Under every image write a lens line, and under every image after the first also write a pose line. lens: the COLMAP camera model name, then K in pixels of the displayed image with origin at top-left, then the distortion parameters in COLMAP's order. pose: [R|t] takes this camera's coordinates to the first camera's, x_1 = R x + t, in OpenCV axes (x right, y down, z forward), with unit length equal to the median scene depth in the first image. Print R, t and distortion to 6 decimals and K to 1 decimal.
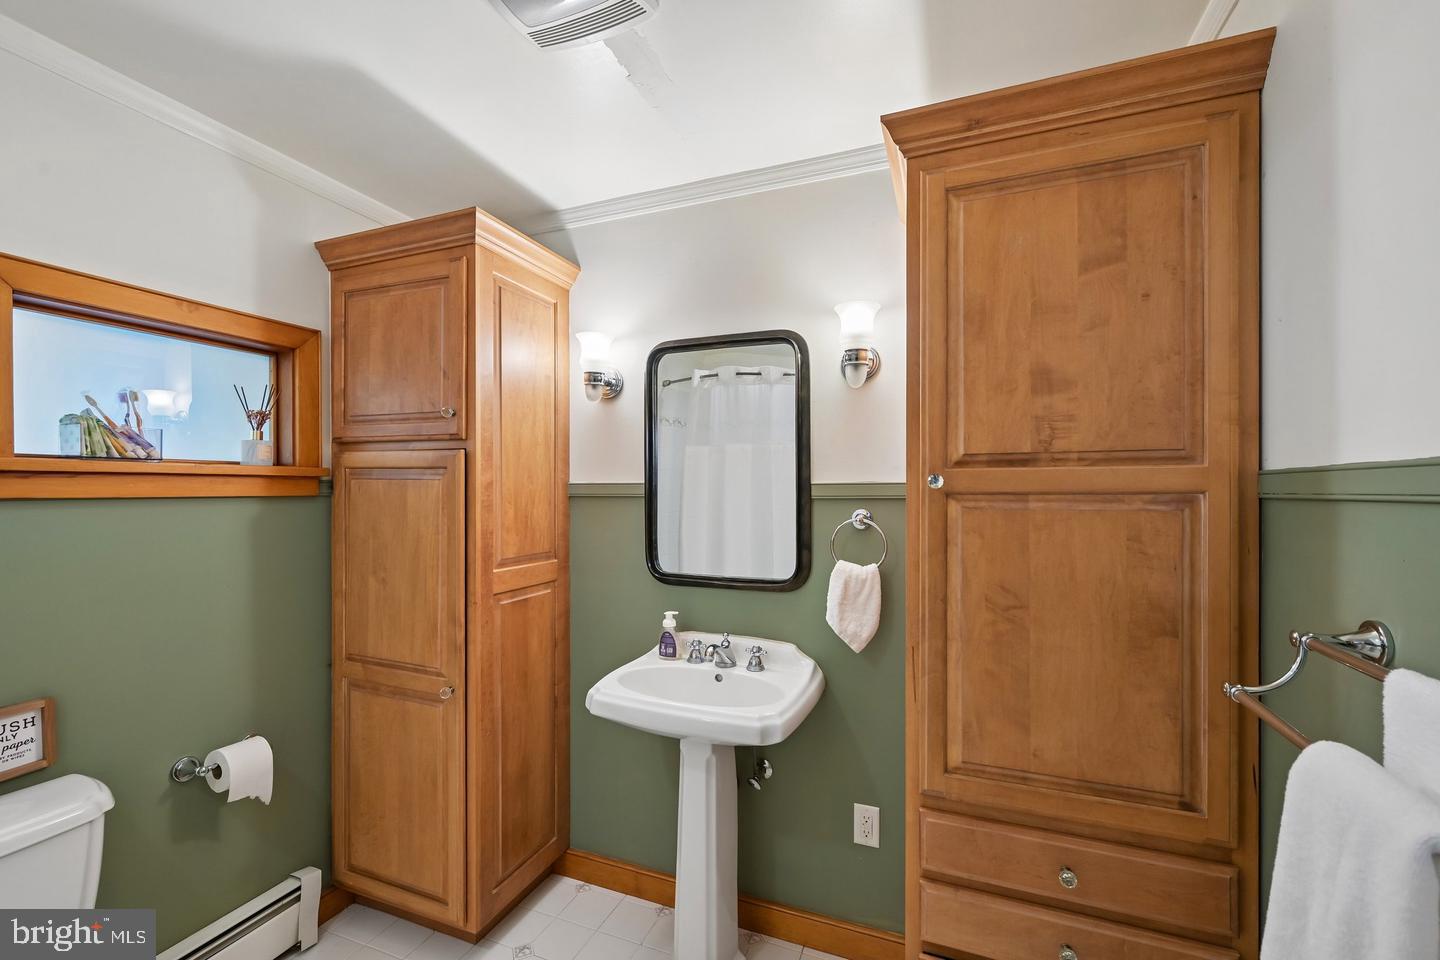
lens RADIAL K [[599.2, 0, 715.4], [0, 599.2, 484.7], [0, 0, 1]] dist [0.001160, 0.000038]
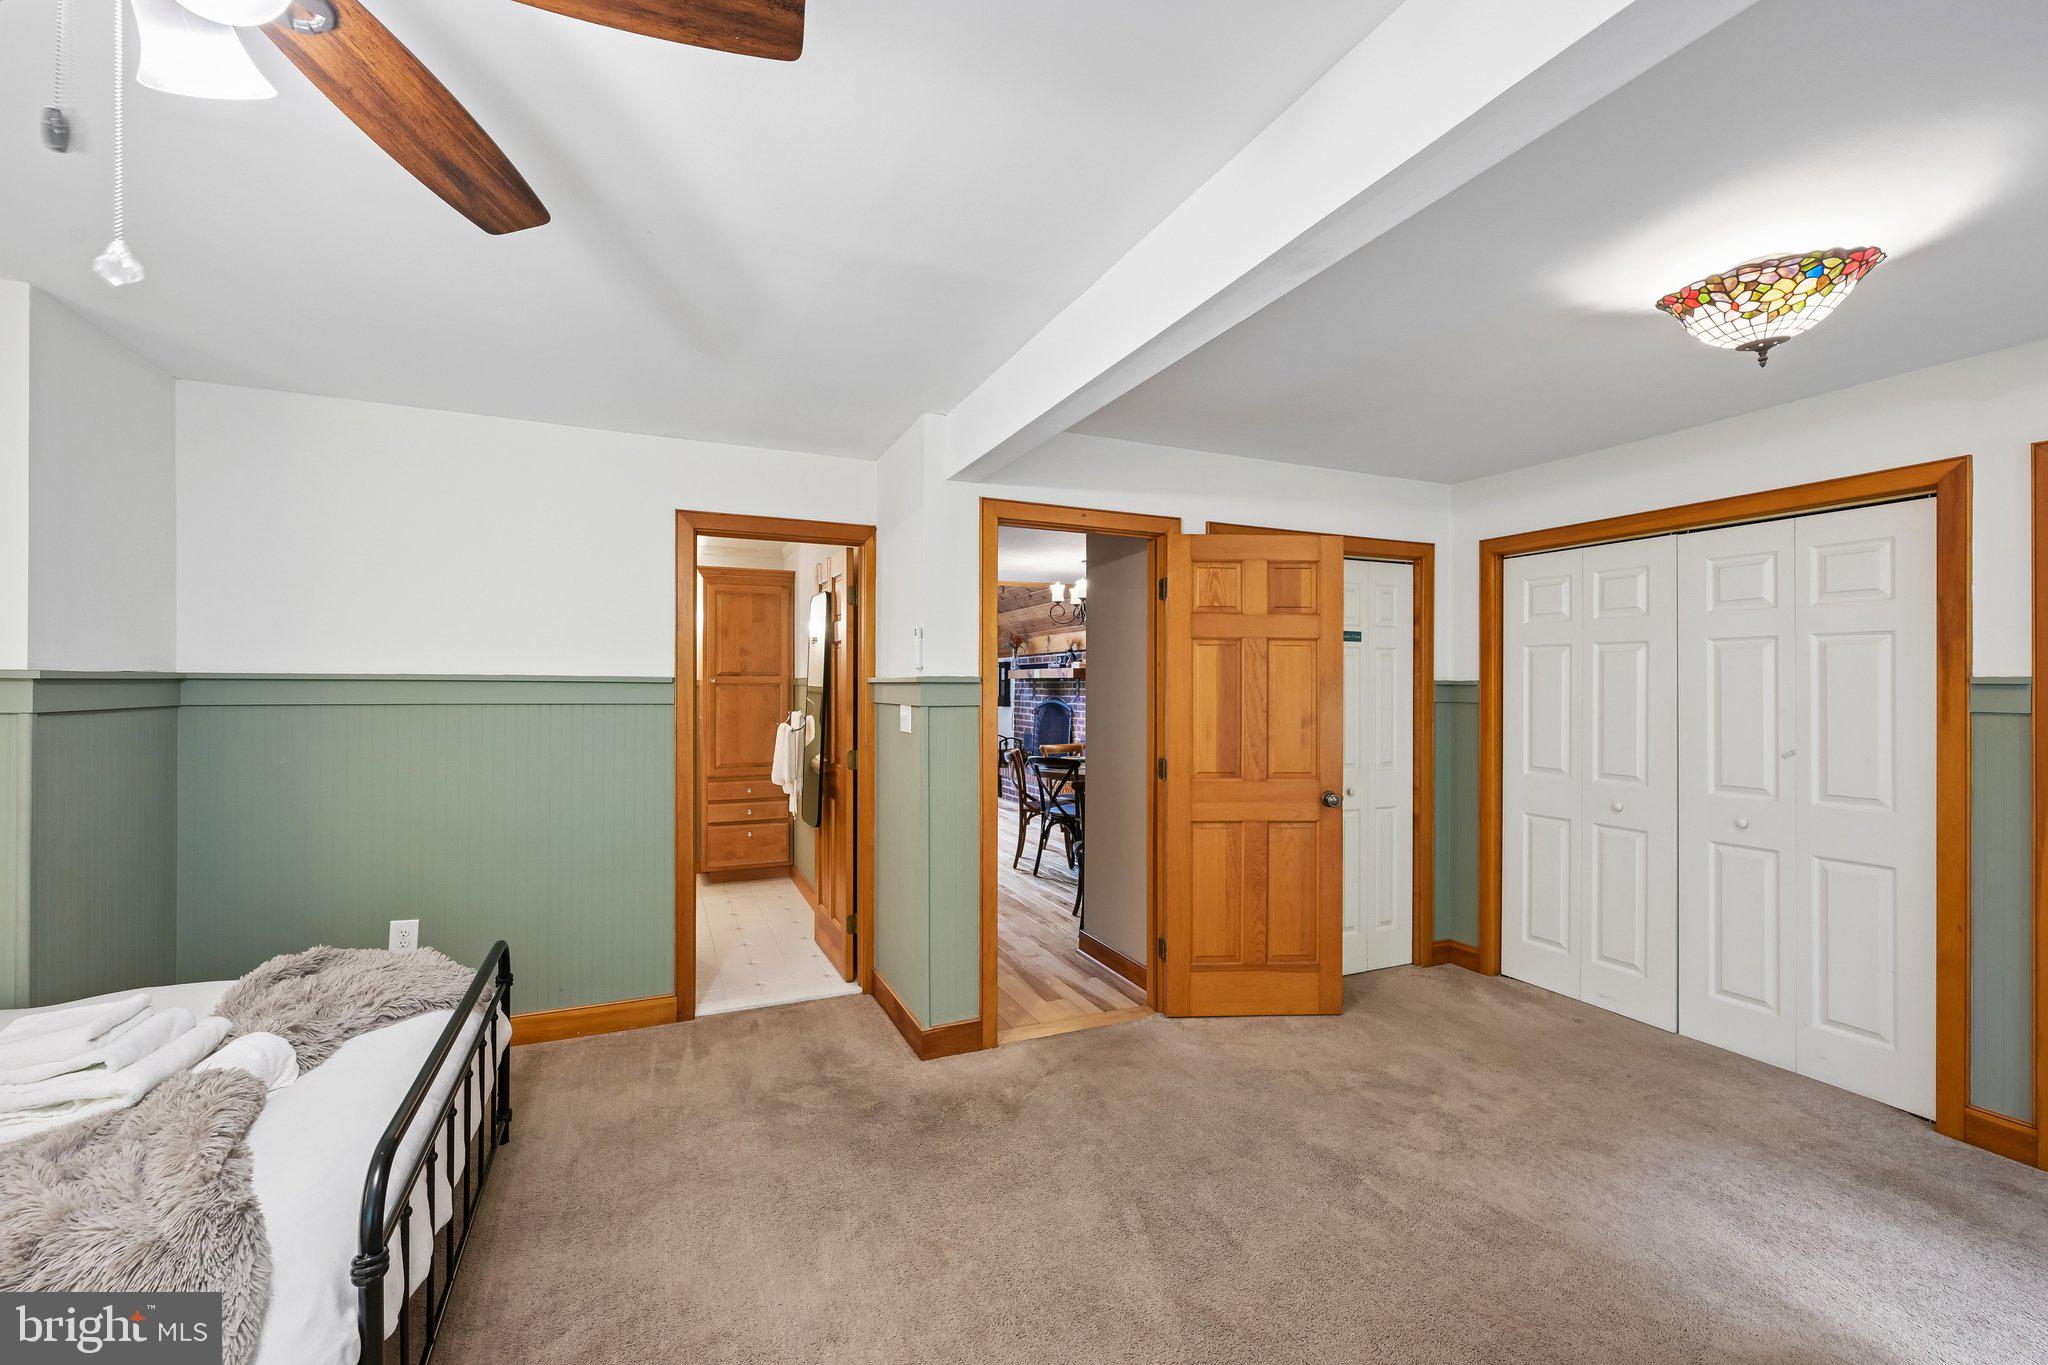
lens RADIAL K [[852.1, 0, 1022.6], [0, 852.1, 685.3], [0, 0, 1]] dist [0.001160, 0.000038]
pose [[0.704363, 0.002403, 0.709835, -1.842754], [-0.003573, 0.999994, 0.000160, 0.014461], [-0.709831, -0.002648, 0.704367, -3.680244]]
